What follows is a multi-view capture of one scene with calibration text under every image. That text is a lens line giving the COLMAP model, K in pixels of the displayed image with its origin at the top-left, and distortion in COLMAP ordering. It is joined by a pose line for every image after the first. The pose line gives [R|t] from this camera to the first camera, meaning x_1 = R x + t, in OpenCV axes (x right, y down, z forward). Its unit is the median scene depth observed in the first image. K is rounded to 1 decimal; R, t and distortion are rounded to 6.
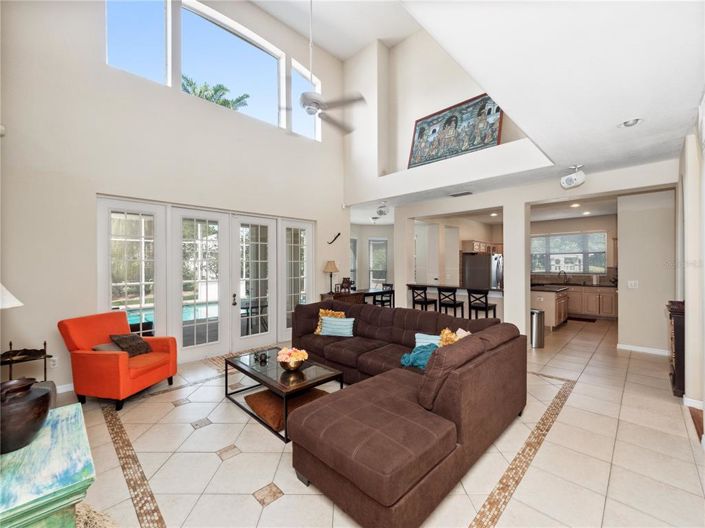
lens RADIAL K [[296.6, 0, 347.9], [0, 296.6, 264.0], [0, 0, 1]] dist [0.004506, 0.000697]
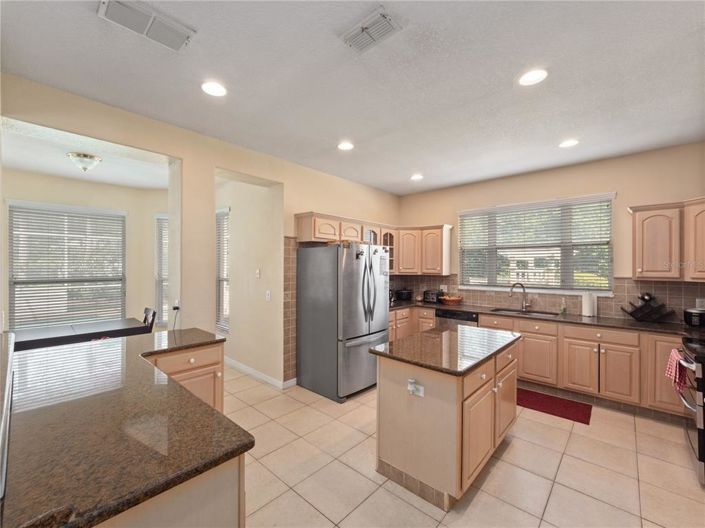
lens RADIAL K [[296.6, 0, 355.8], [0, 296.6, 265.4], [0, 0, 1]] dist [0.004506, 0.000697]
pose [[0.998656, 0.004828, 0.051600, 0.421741], [-0.004463, 0.999964, -0.007182, 0.000079], [-0.051633, 0.006942, 0.998642, 0.523551]]
